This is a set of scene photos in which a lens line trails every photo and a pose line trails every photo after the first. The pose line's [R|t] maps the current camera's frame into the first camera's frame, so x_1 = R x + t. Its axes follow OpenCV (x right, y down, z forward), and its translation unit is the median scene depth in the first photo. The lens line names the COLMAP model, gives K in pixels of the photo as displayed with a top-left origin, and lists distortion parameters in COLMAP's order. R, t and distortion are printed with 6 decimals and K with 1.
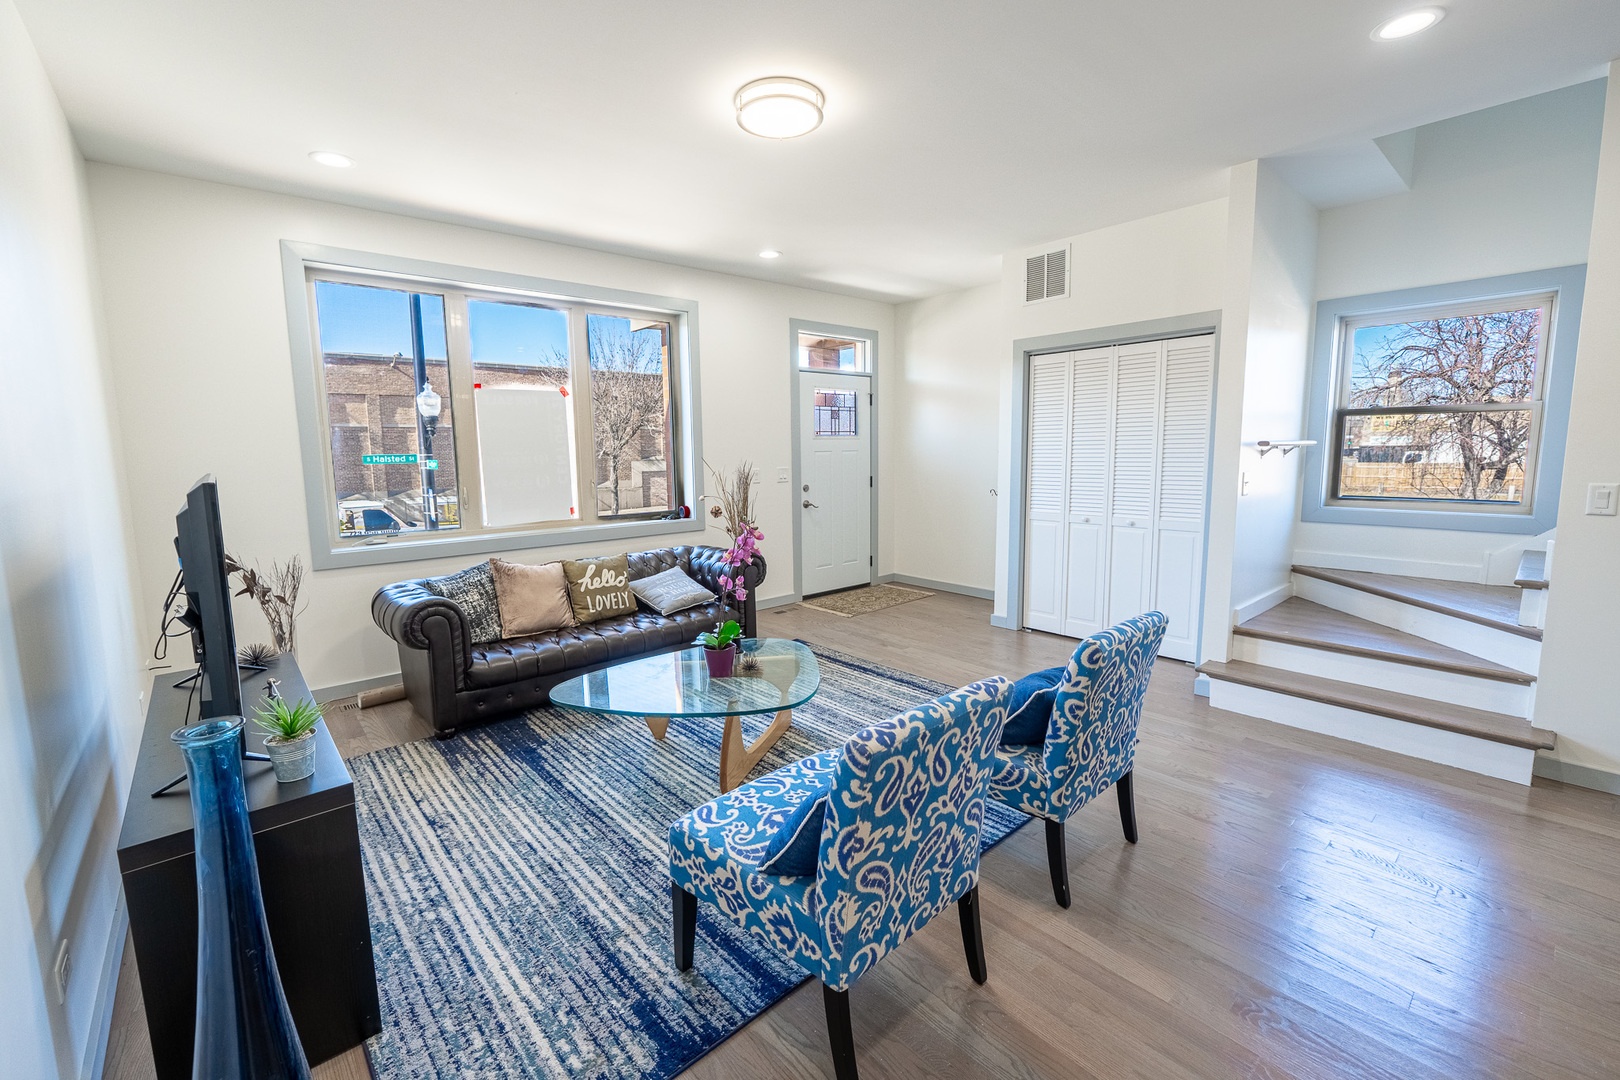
lens RADIAL K [[673.8, 0, 810.0], [0, 673.8, 531.0], [0, 0, 1]] dist [-0.003075, -0.000554]
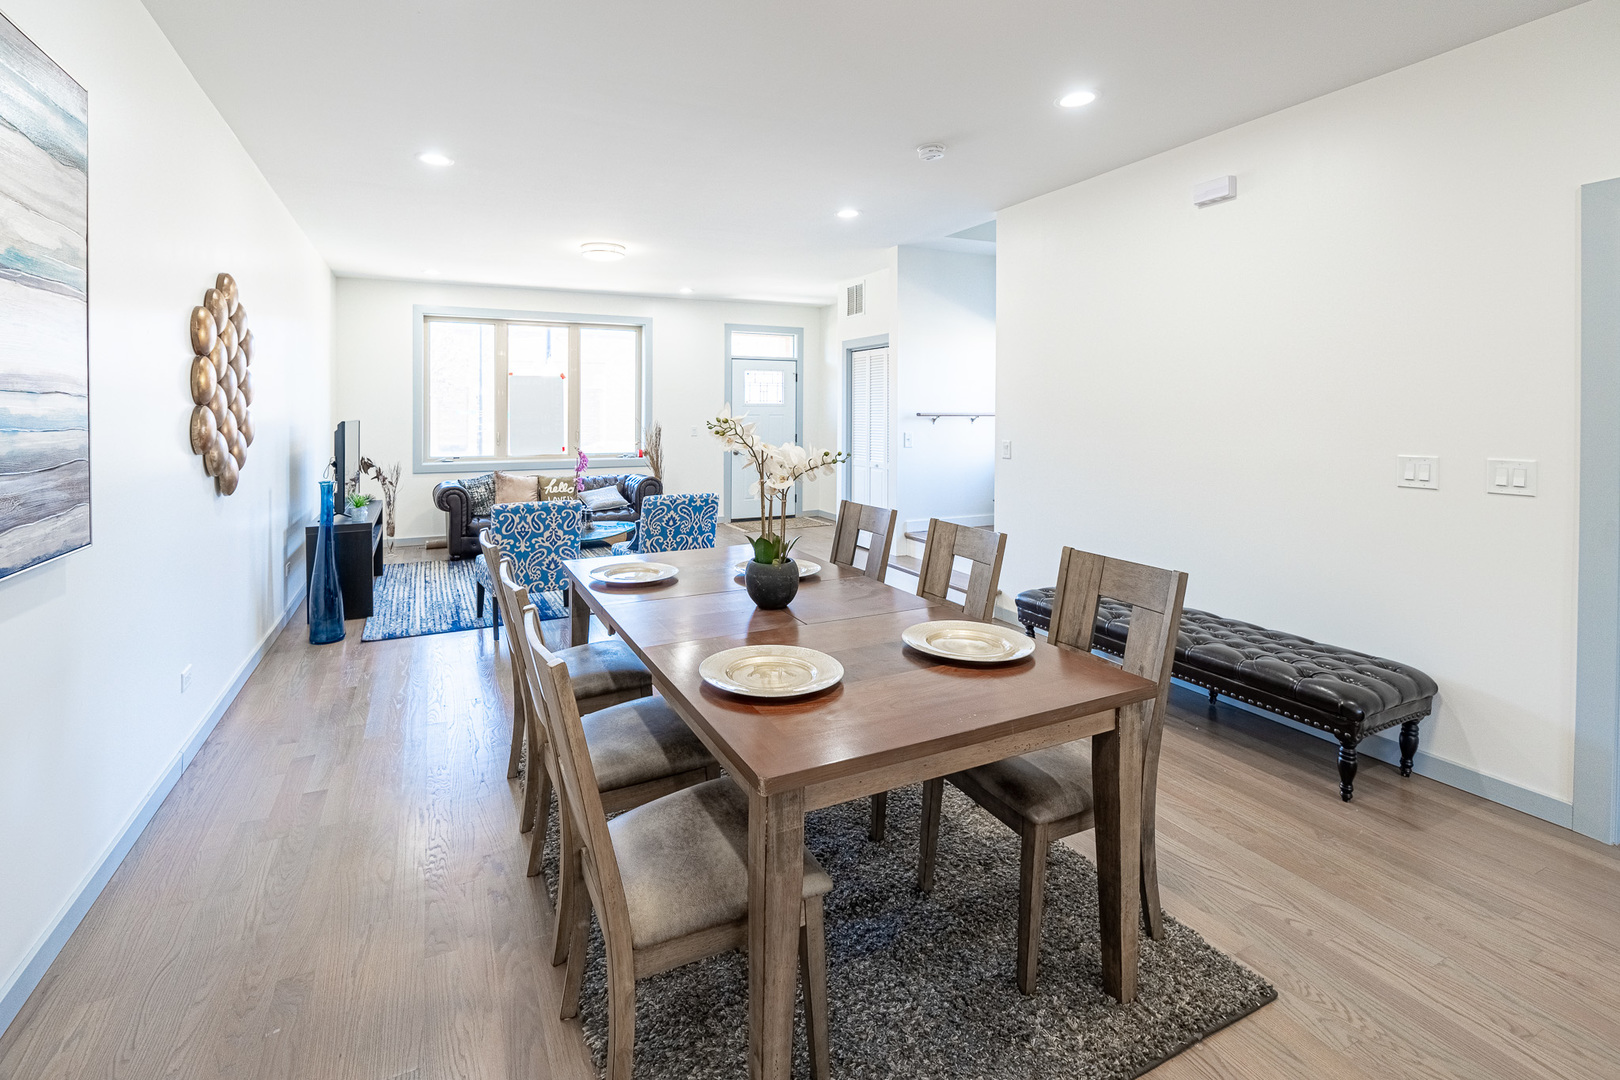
lens RADIAL K [[718.3, 0, 777.6], [0, 718.3, 413.8], [0, 0, 1]] dist [-0.000127, -0.000279]
pose [[0.962310, 0.015936, -0.271486, 0.817474], [-0.047633, 0.992726, -0.110569, 0.070012], [0.267749, 0.119333, 0.956070, -0.693981]]
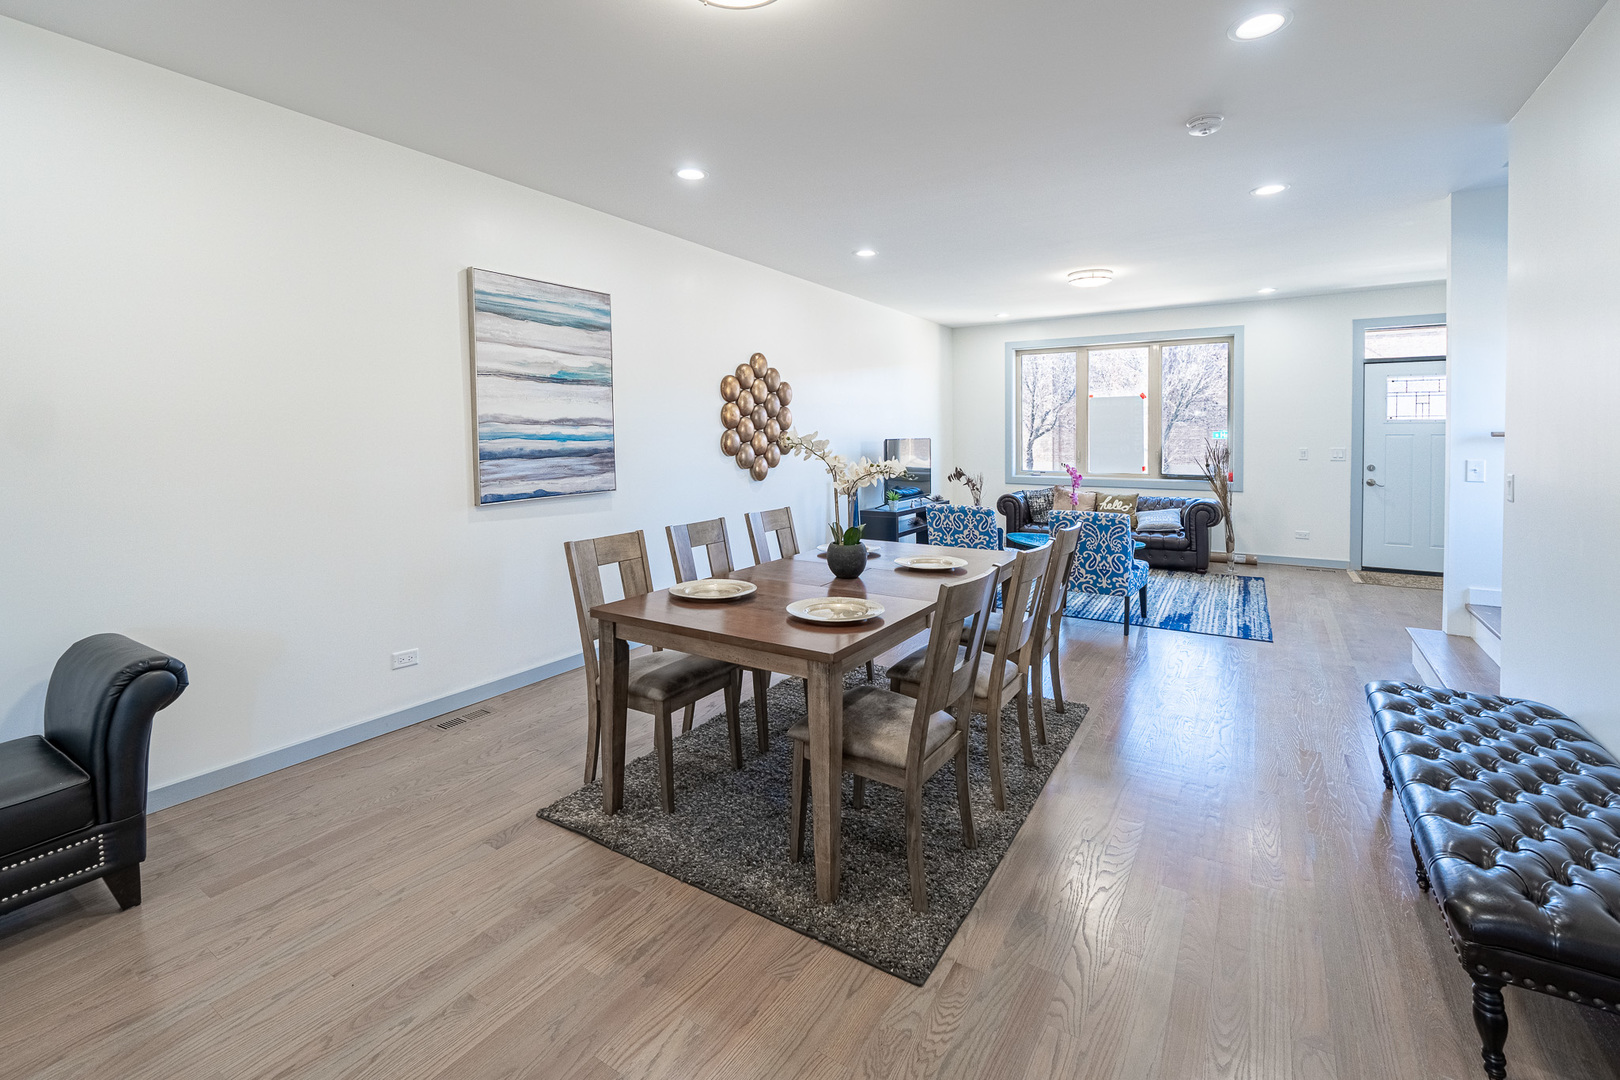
lens RADIAL K [[731.5, 0, 808.7], [0, 731.5, 442.0], [0, 0, 1]] dist [-0.002046, -0.000278]
pose [[0.282287, 0.025873, -0.958981, 1.487523], [-0.117835, 0.993002, -0.007895, 0.019836], [0.952066, 0.115230, 0.283360, -0.358207]]
